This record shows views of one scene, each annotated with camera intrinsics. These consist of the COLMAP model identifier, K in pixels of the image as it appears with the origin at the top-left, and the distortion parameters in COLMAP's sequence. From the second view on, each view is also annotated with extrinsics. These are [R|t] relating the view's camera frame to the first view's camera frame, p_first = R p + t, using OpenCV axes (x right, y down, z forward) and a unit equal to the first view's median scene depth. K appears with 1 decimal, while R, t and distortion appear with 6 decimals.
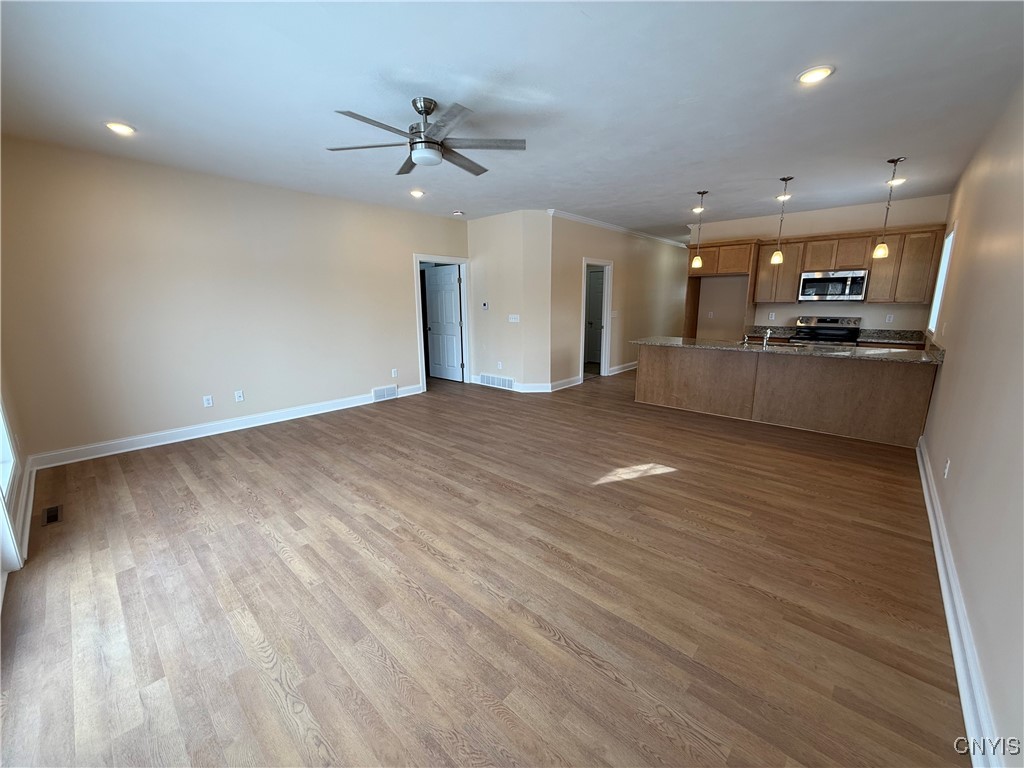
lens RADIAL K [[409.8, 0, 509.4], [0, 409.8, 384.4], [0, 0, 1]] dist [-0.000216, -0.000047]
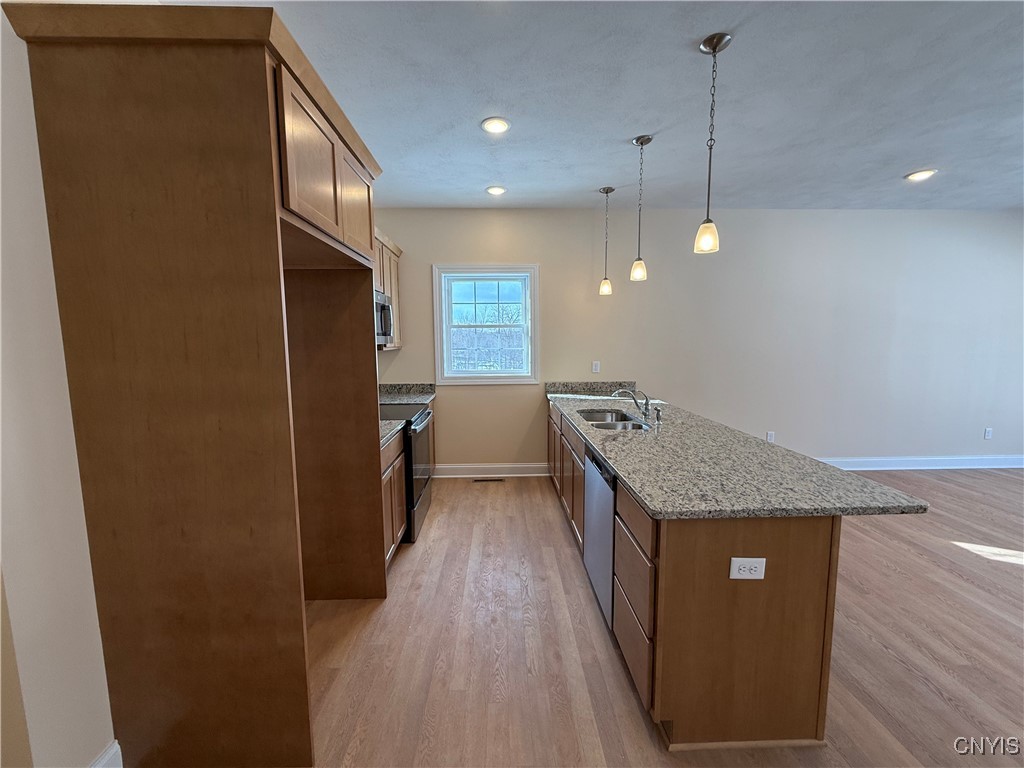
lens RADIAL K [[409.8, 0, 509.4], [0, 409.8, 384.4], [0, 0, 1]] dist [-0.000216, -0.000047]
pose [[-0.696730, -0.063819, 0.714489, 0.497748], [0.156558, 0.958494, 0.238281, -0.455529], [-0.700040, 0.277877, -0.657821, 2.218765]]
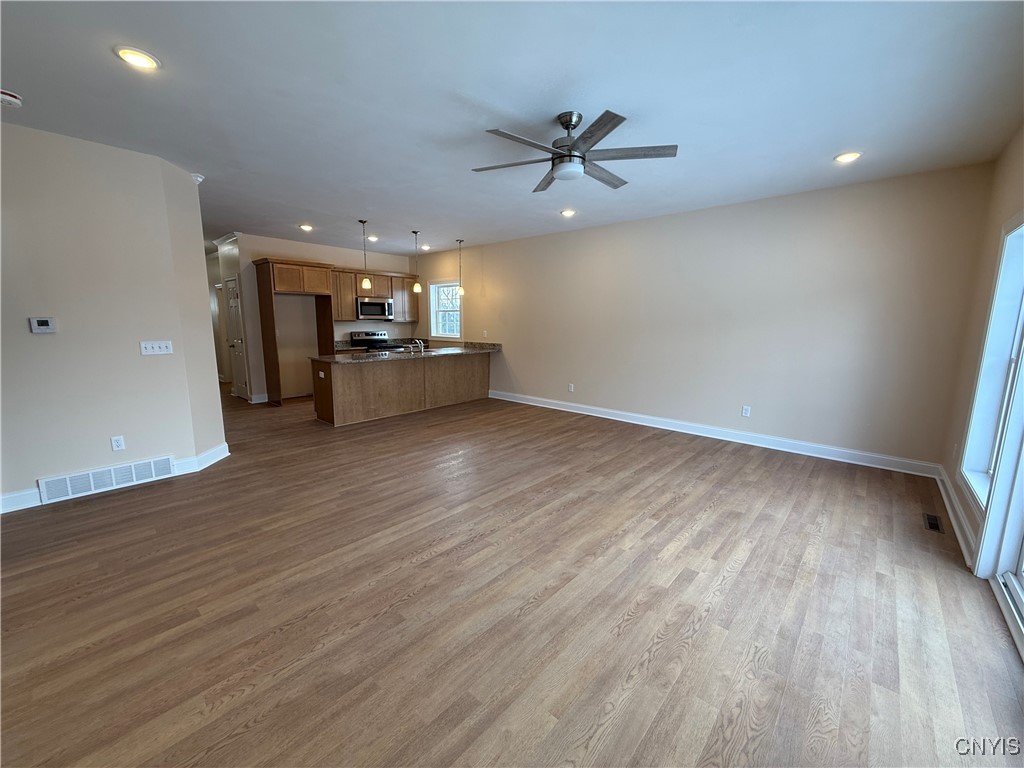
lens RADIAL K [[409.8, 0, 509.4], [0, 409.8, 384.4], [0, 0, 1]] dist [-0.000216, -0.000047]
pose [[-0.014321, -0.150323, 0.988533, -1.067292], [0.194961, 0.969240, 0.150214, -0.202494], [-0.980706, 0.194876, 0.015427, 1.049743]]
